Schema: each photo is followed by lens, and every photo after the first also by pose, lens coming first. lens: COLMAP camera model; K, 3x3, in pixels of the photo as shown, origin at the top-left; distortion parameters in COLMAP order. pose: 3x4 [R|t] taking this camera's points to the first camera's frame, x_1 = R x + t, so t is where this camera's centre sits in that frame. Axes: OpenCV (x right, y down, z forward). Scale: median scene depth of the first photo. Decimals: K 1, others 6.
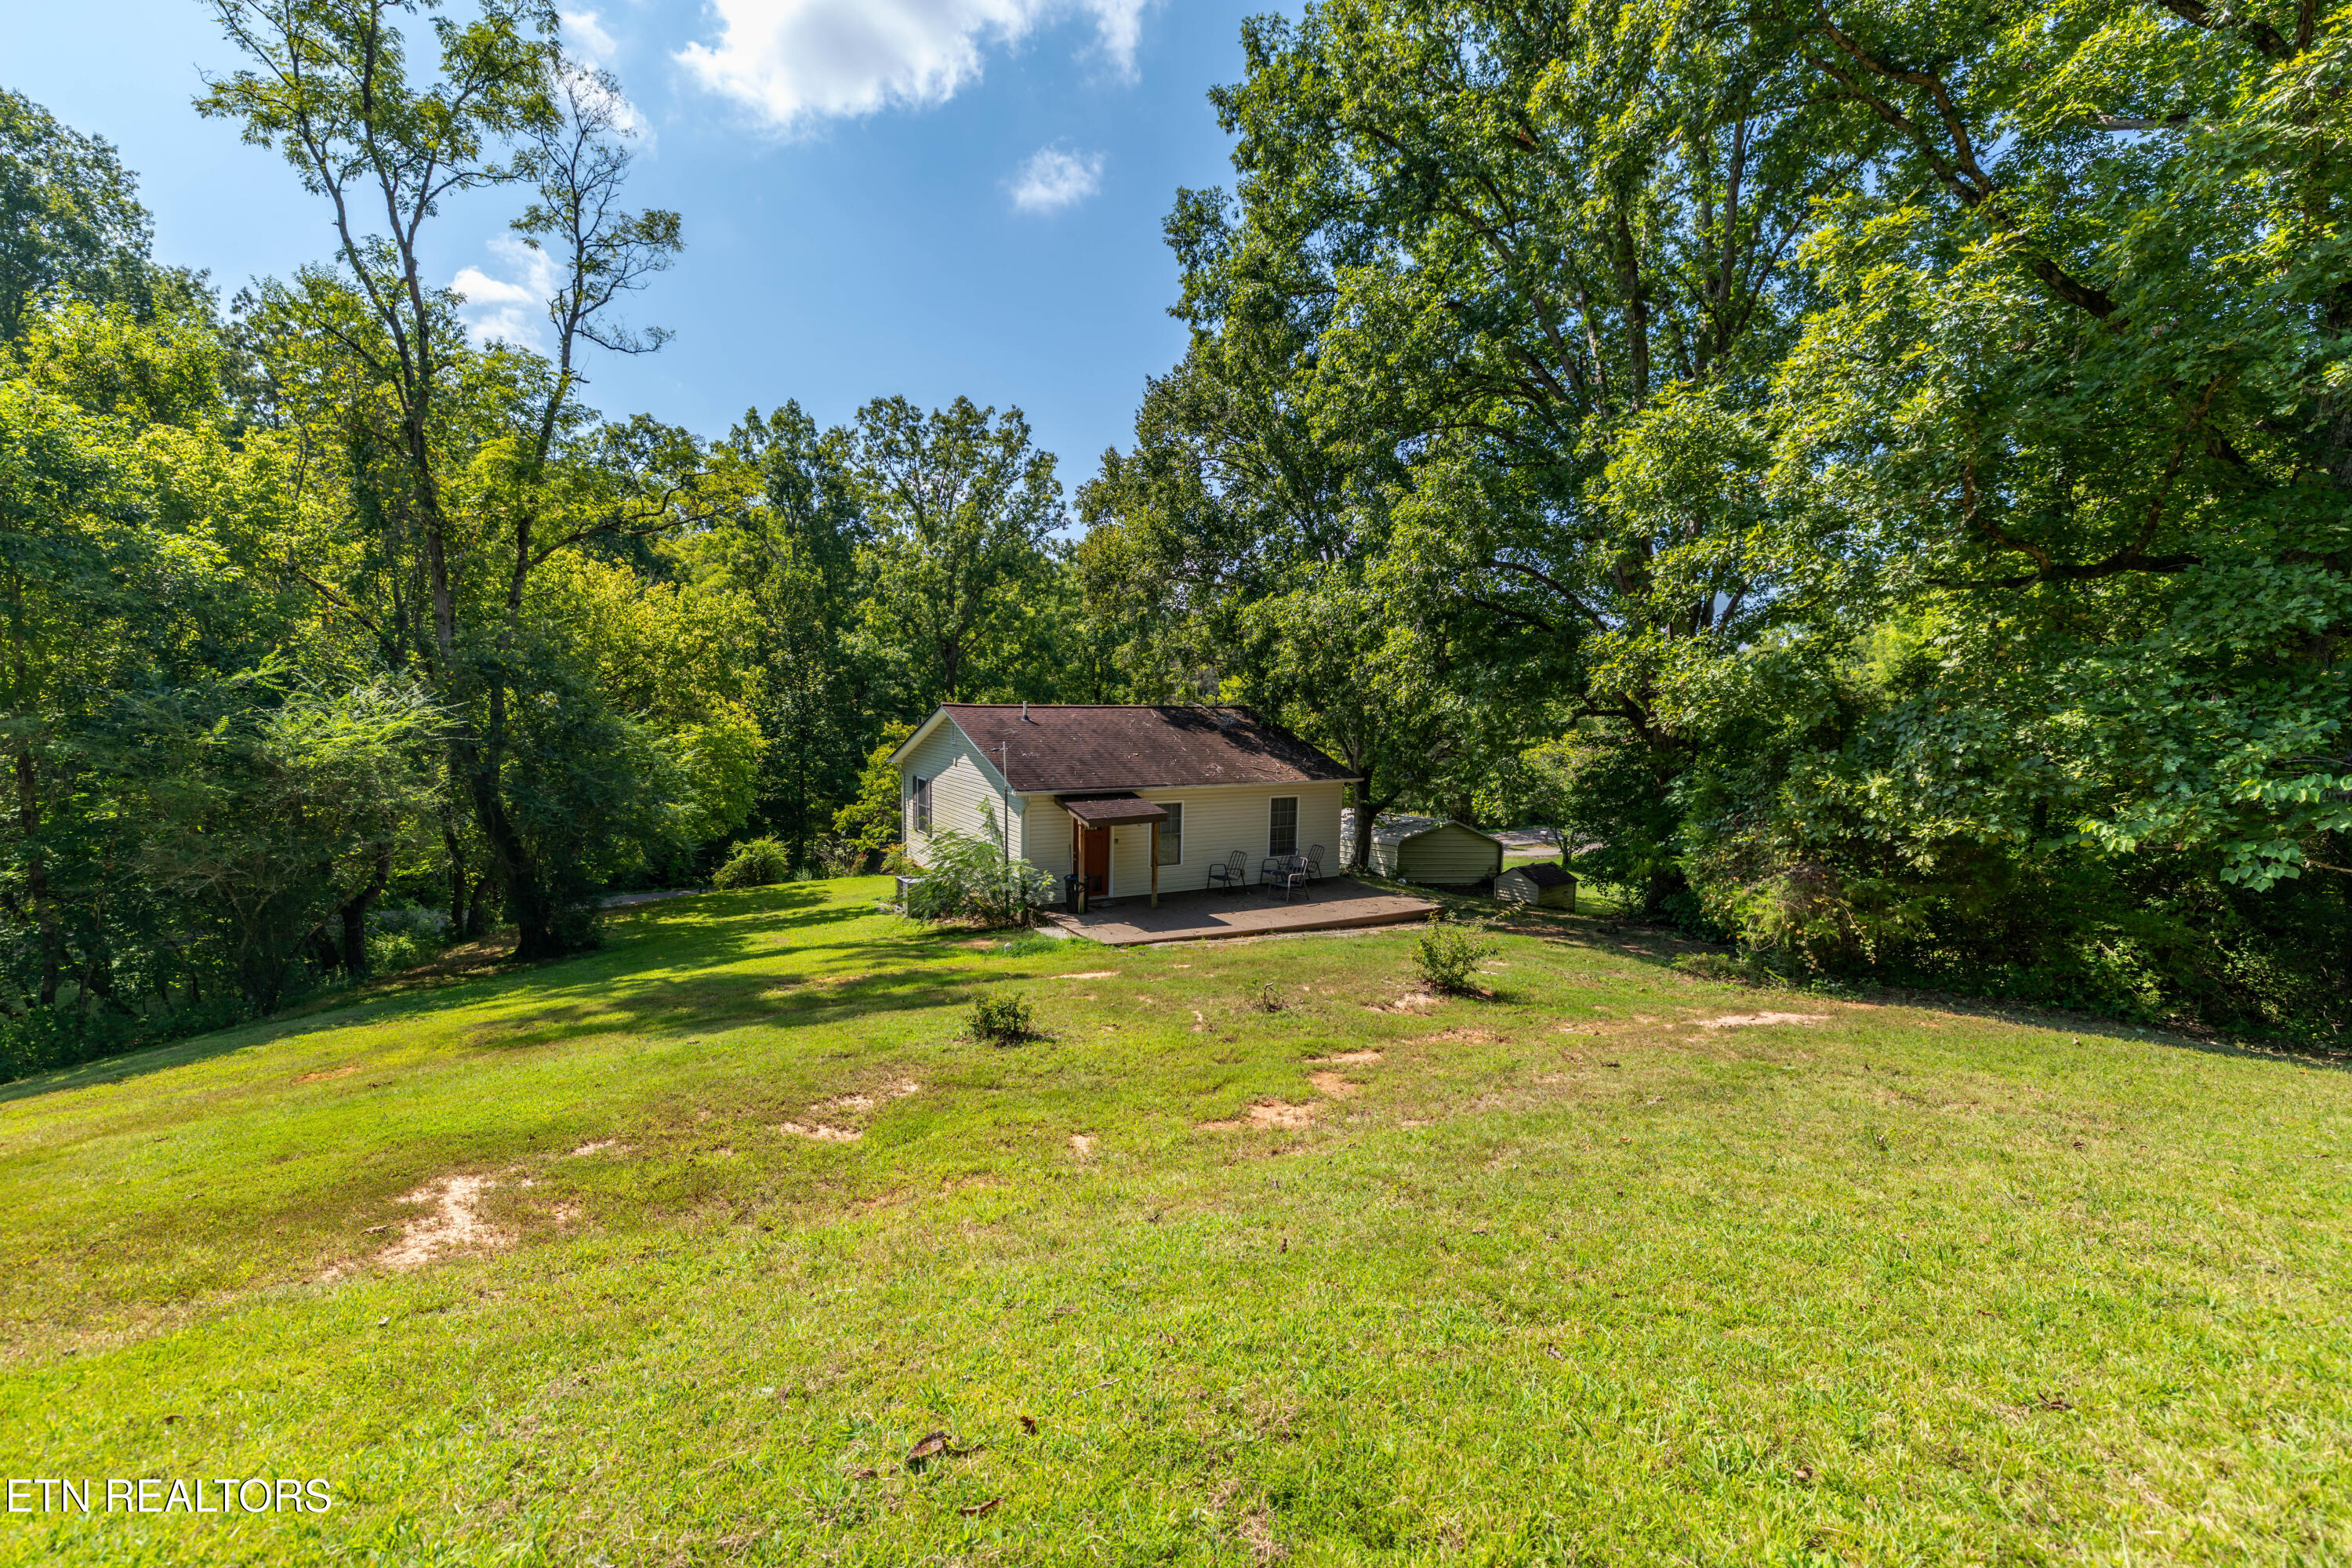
lens RADIAL K [[1008.7, 0, 1165.7], [0, 1008.7, 788.4], [0, 0, 1]] dist [-0.000844, 0.001650]
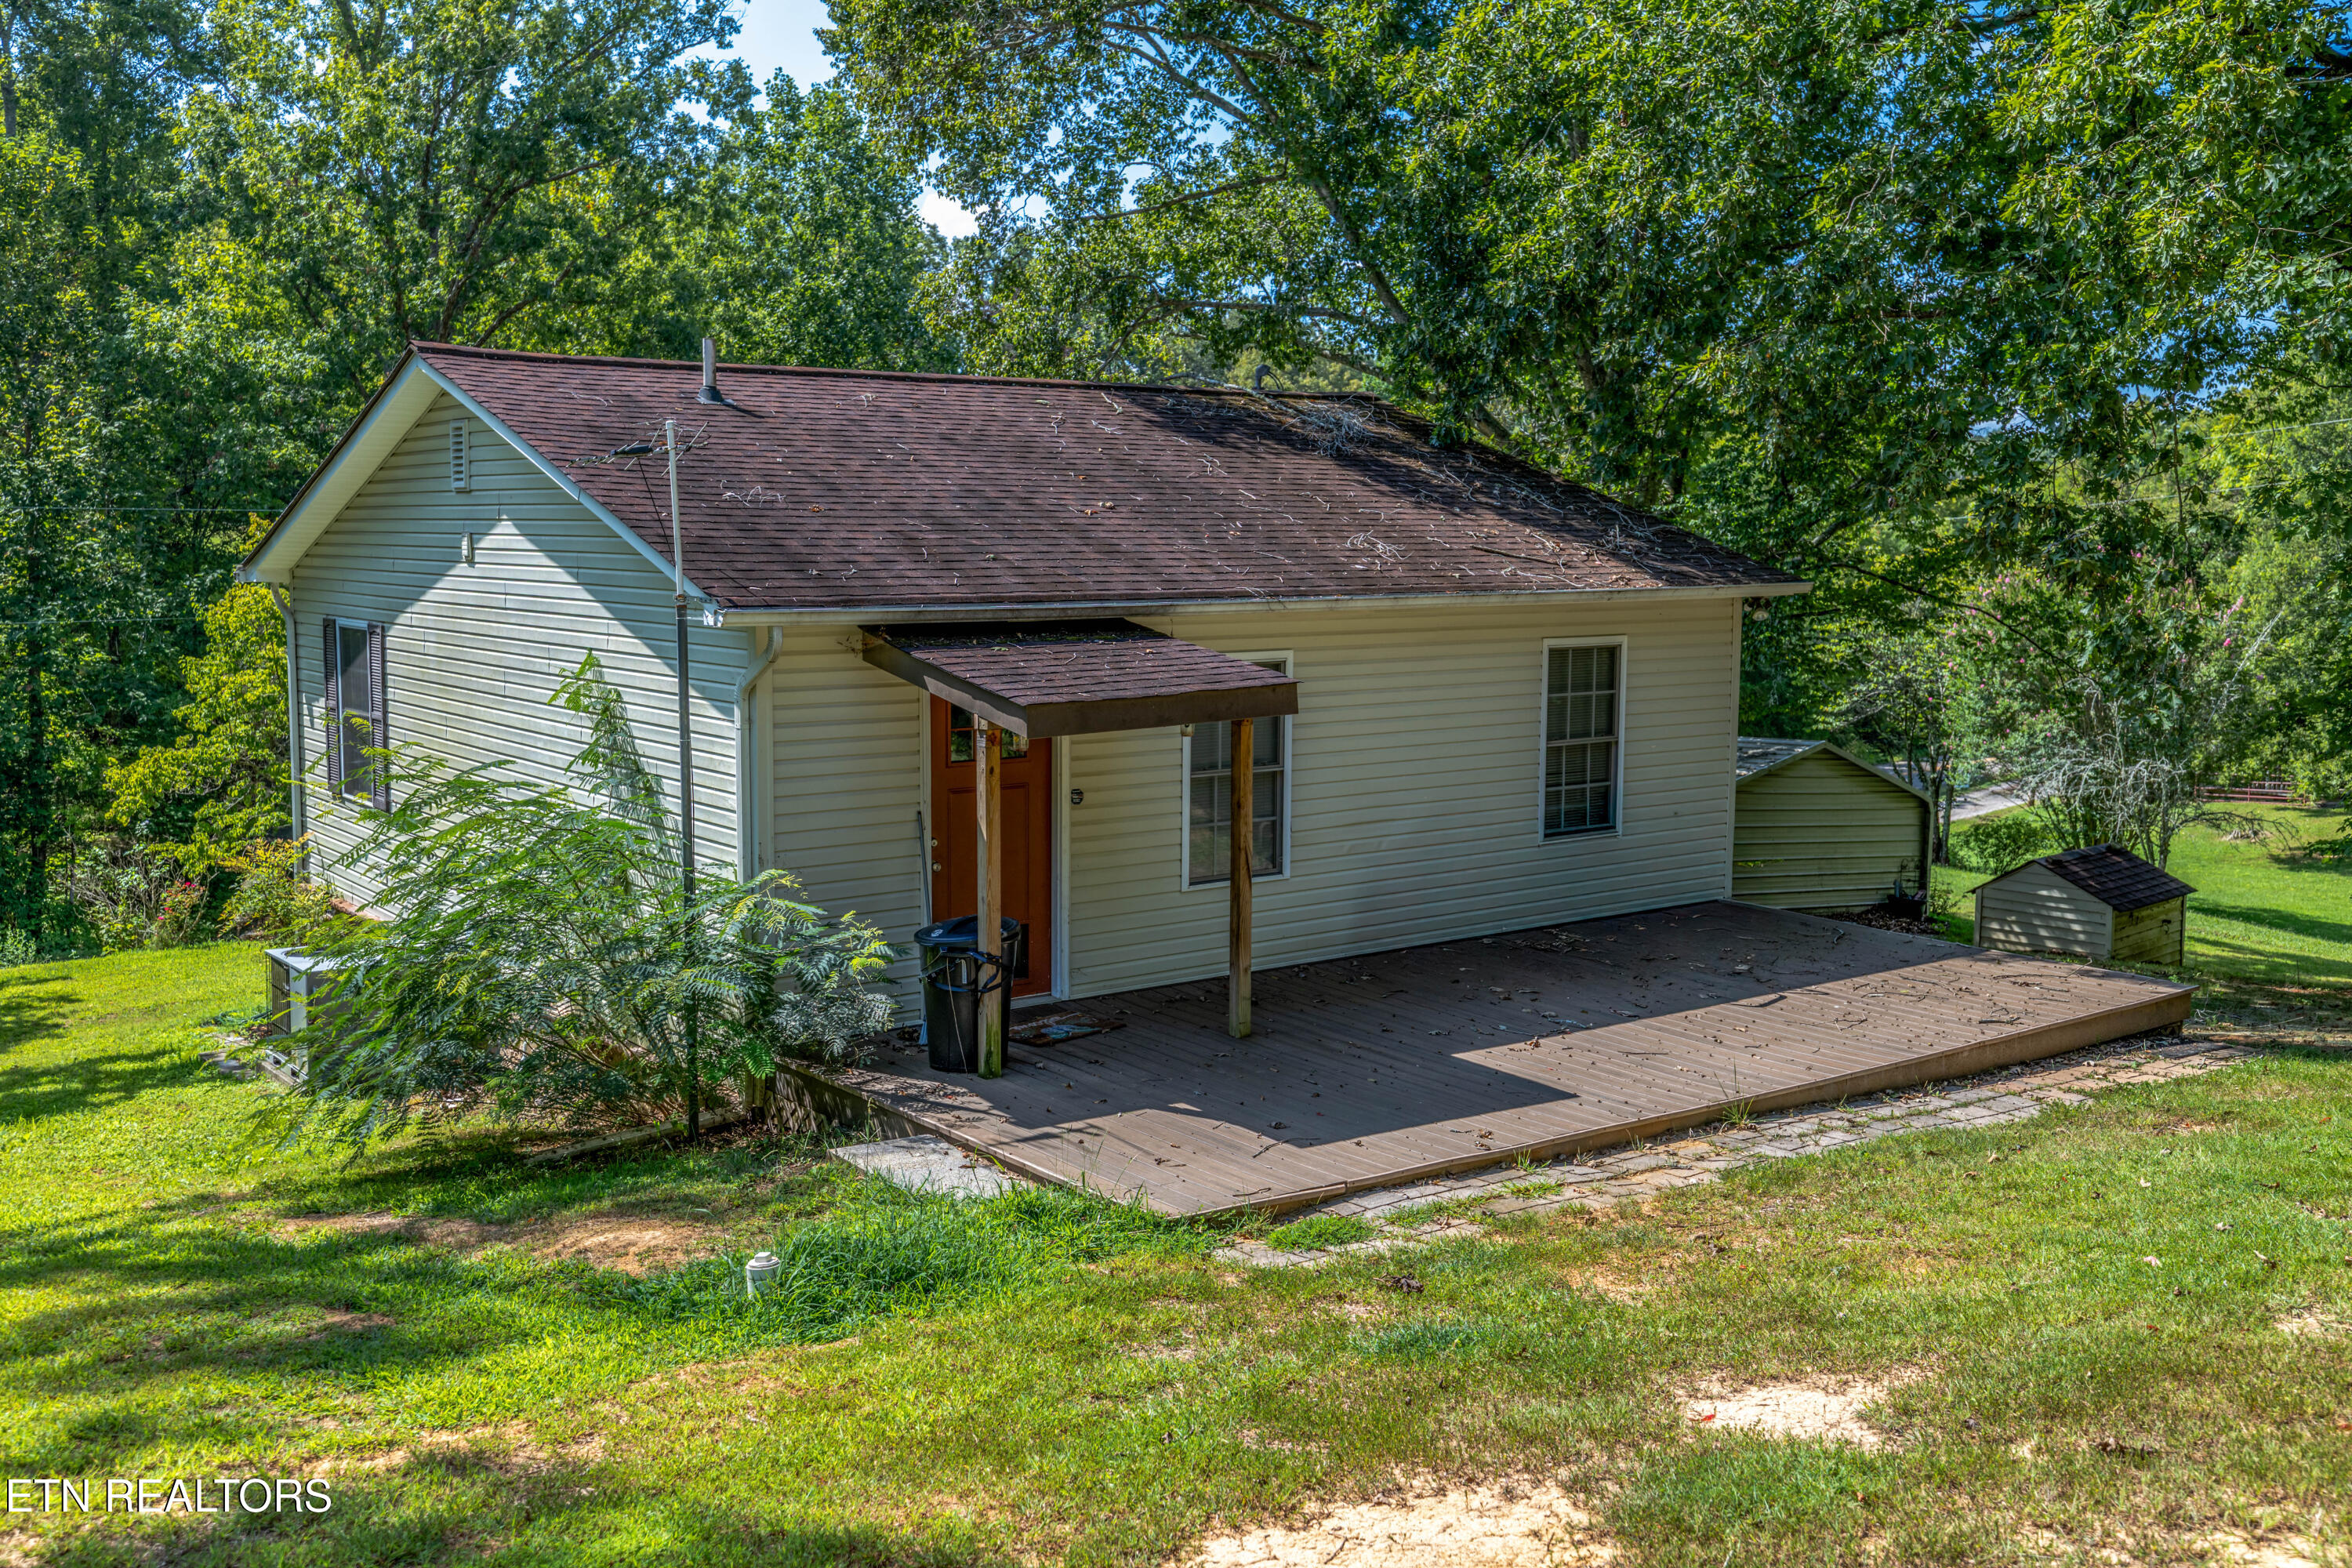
lens RADIAL K [[2113.4, 0, 1165.5], [0, 2113.4, 716.5], [0, 0, 1]] dist [-0.012111, -0.004551]
pose [[0.992025, -0.023397, 0.123848, -0.087893], [0.023903, 0.999711, -0.002602, 0.029042], [-0.123752, 0.005542, 0.992298, 0.382364]]
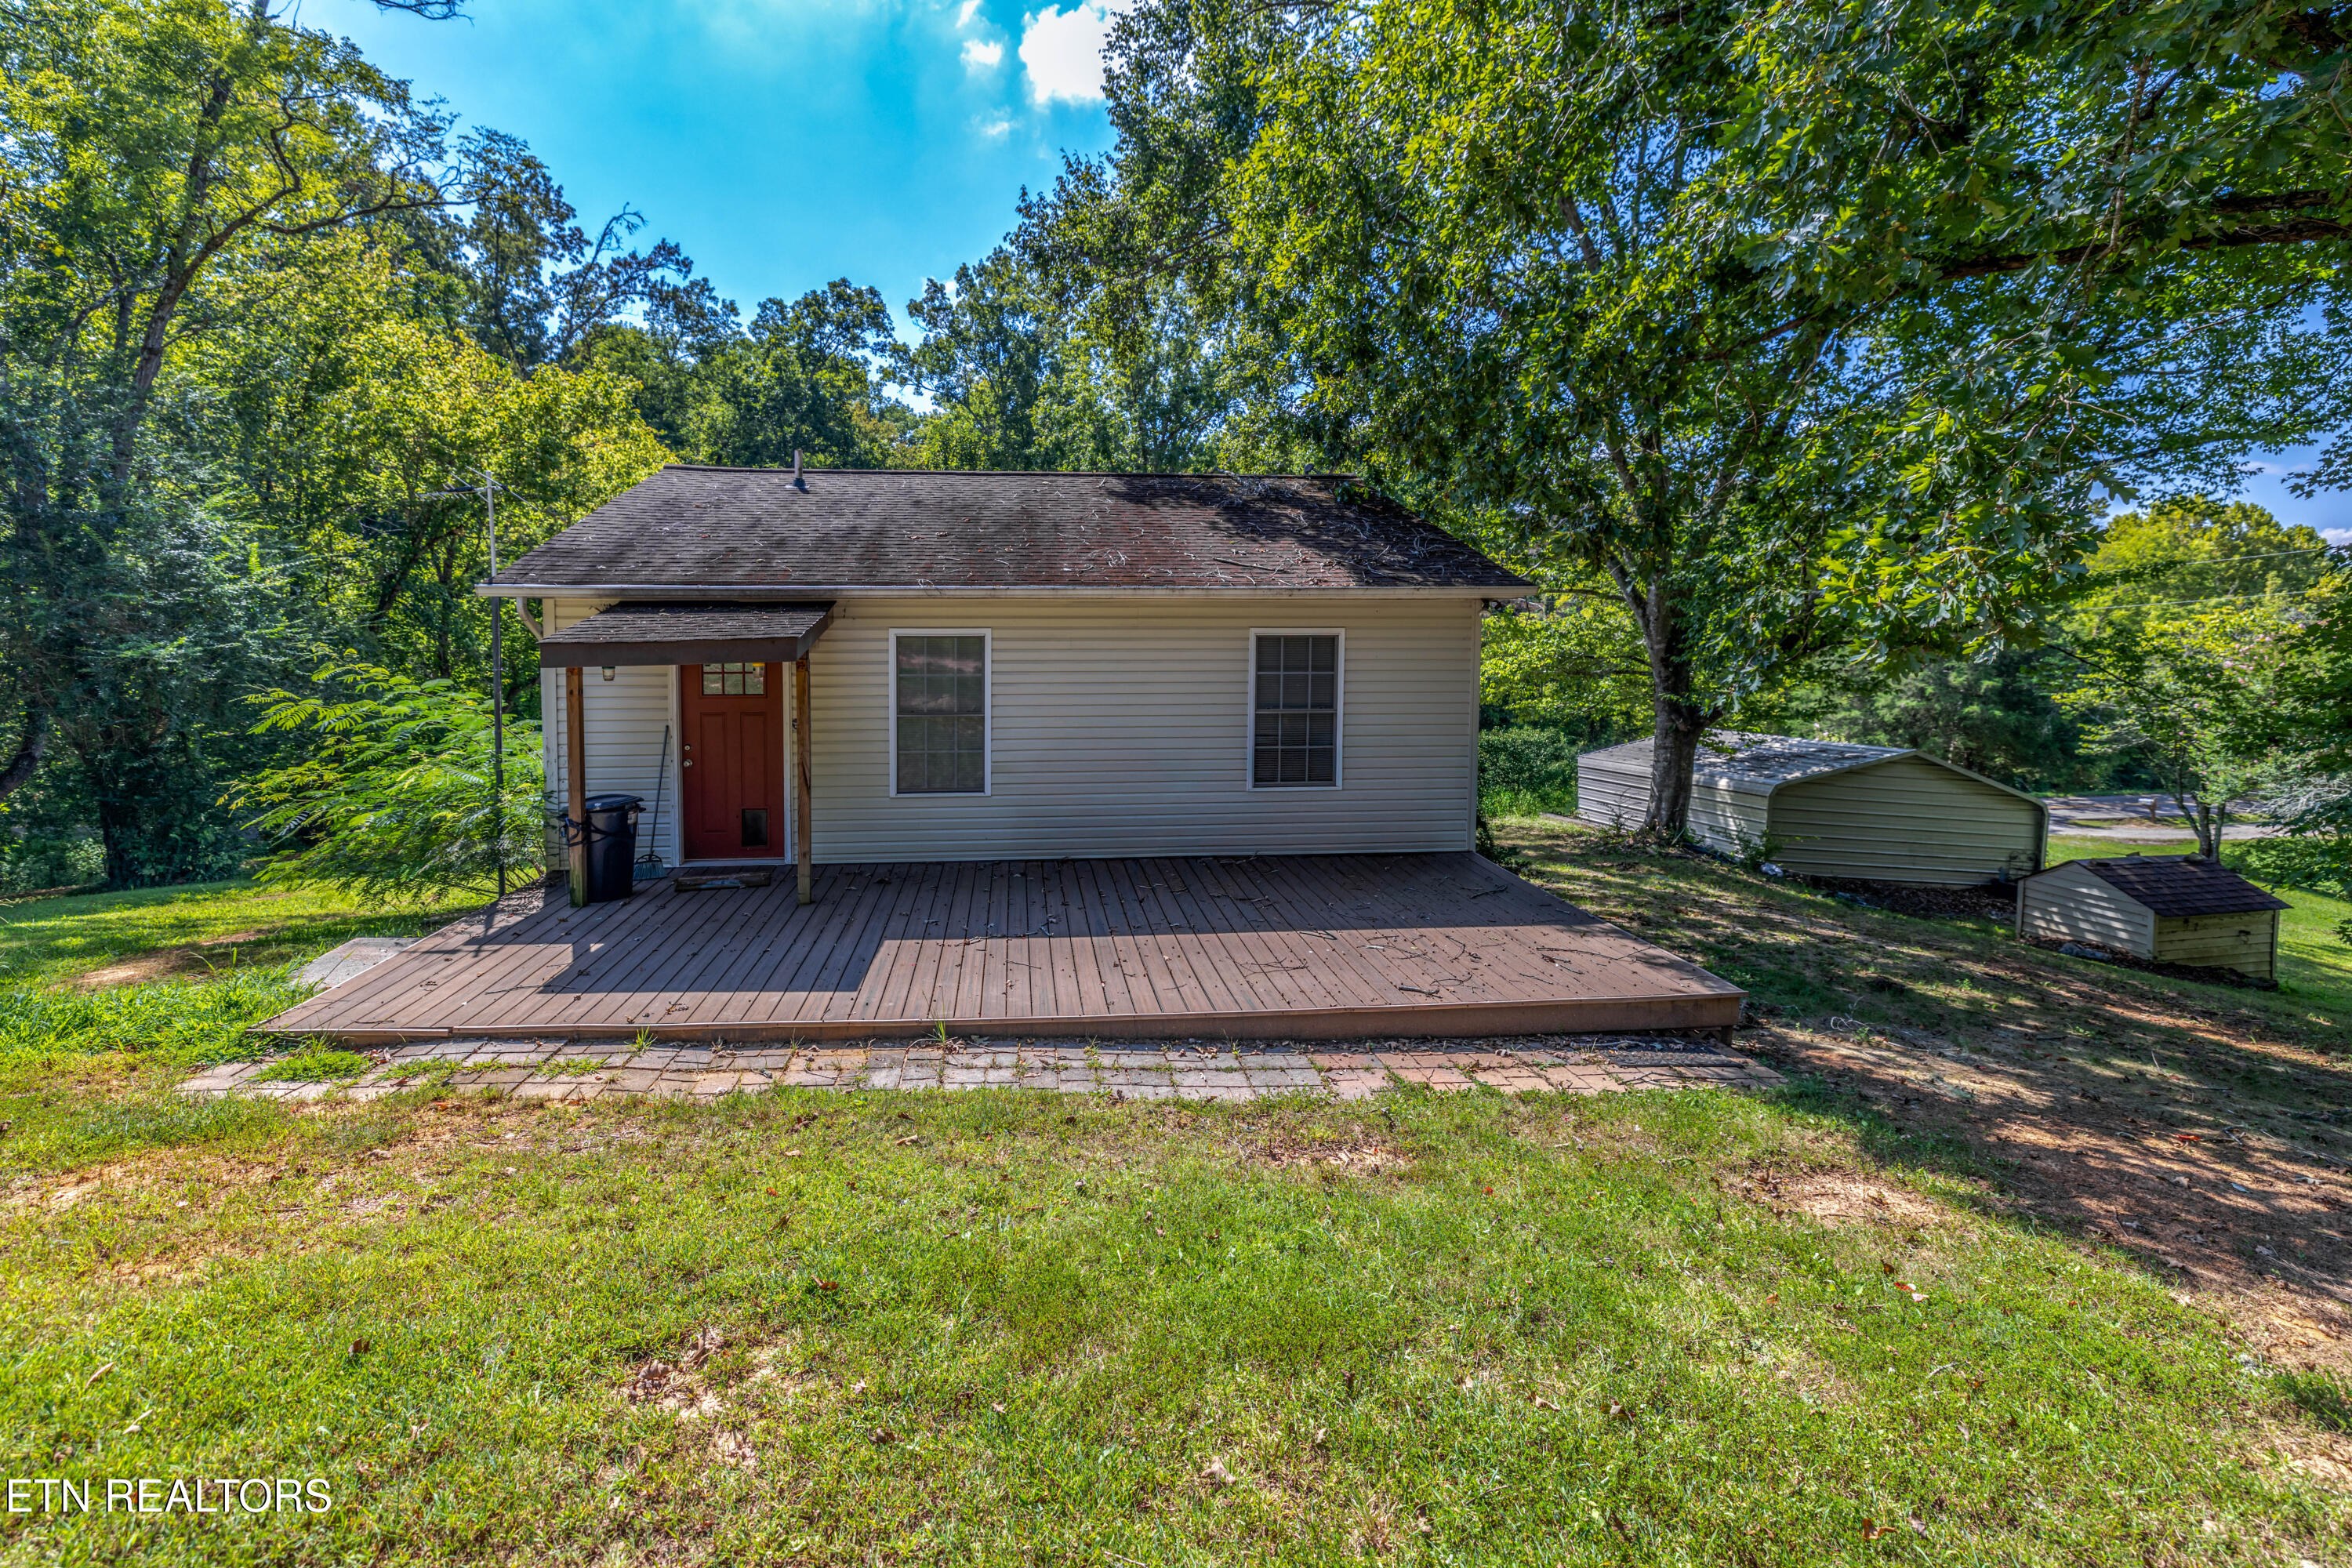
lens RADIAL K [[1064.9, 0, 1116.0], [0, 1064.9, 677.0], [0, 0, 1]] dist [0.001167, 0.000652]
pose [[0.919202, 0.007888, -0.393708, 0.213898], [-0.026084, 0.998823, -0.040888, 0.043298], [0.392923, 0.047854, 0.918326, 0.601030]]
